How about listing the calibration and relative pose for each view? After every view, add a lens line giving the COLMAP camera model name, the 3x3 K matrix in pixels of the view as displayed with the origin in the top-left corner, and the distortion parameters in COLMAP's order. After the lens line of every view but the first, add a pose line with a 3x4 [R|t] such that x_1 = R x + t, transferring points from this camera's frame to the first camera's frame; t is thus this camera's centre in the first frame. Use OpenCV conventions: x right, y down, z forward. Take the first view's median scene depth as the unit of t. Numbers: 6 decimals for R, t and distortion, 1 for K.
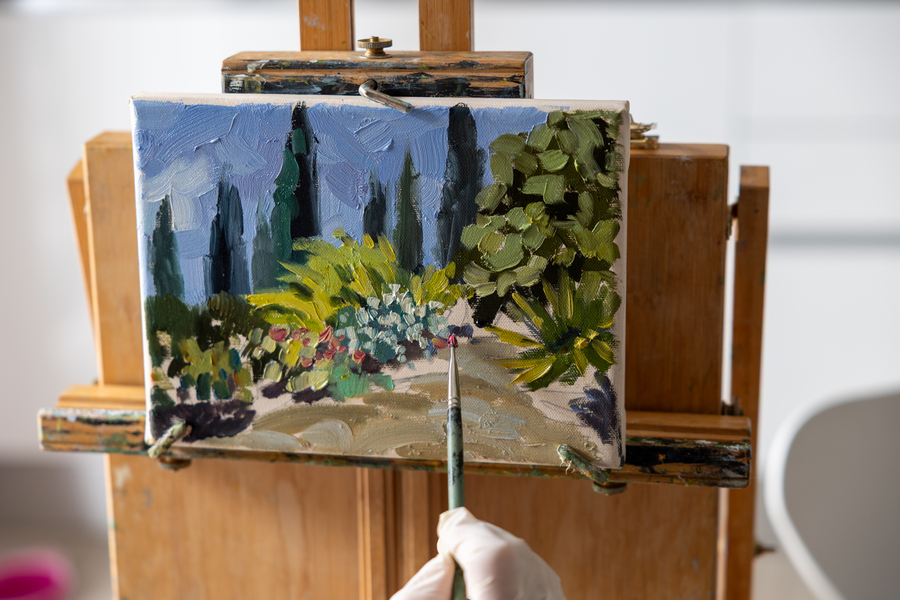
lens RADIAL K [[1768.9, 0, 450.0], [0, 1768.9, 300.0], [0, 0, 1]] dist [0.002932, 0.570131]
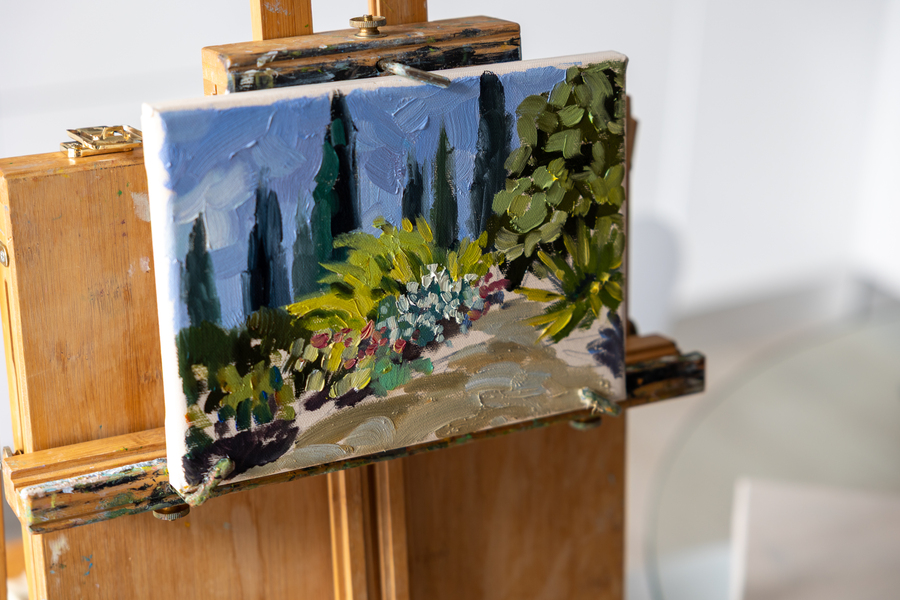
lens RADIAL K [[1768.9, 0, 450.0], [0, 1768.9, 300.0], [0, 0, 1]] dist [0.002932, 0.570131]
pose [[0.804051, -0.189167, 0.563664, -0.576072], [0.176564, 0.981238, 0.077443, -0.063286], [-0.567739, 0.037255, 0.822366, 0.189709]]
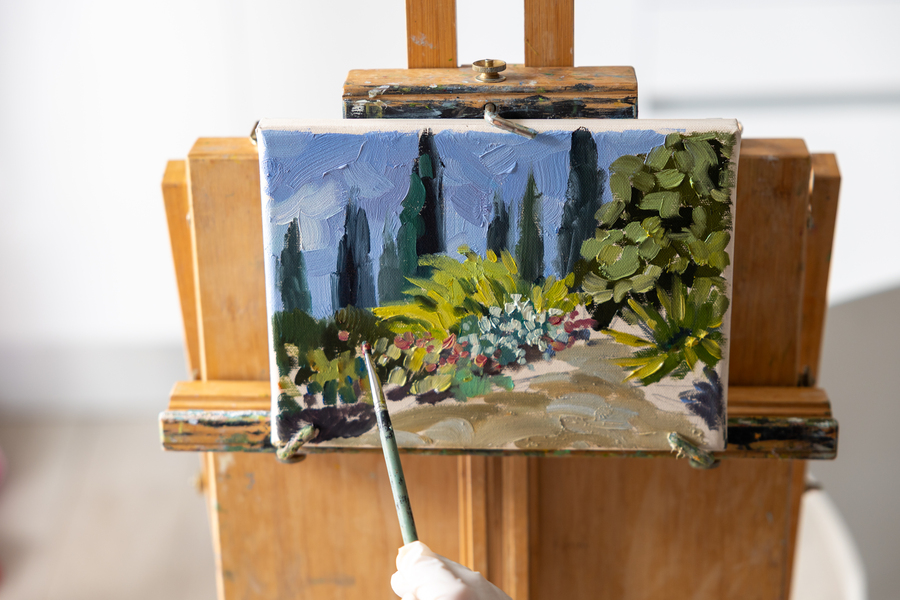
lens RADIAL K [[1768.9, 0, 450.0], [0, 1768.9, 300.0], [0, 0, 1]] dist [0.002932, 0.570131]
pose [[0.993592, -0.048121, 0.102269, -0.178955], [0.036282, 0.992747, 0.114616, -0.128230], [-0.107043, -0.110171, 0.988132, -0.046793]]
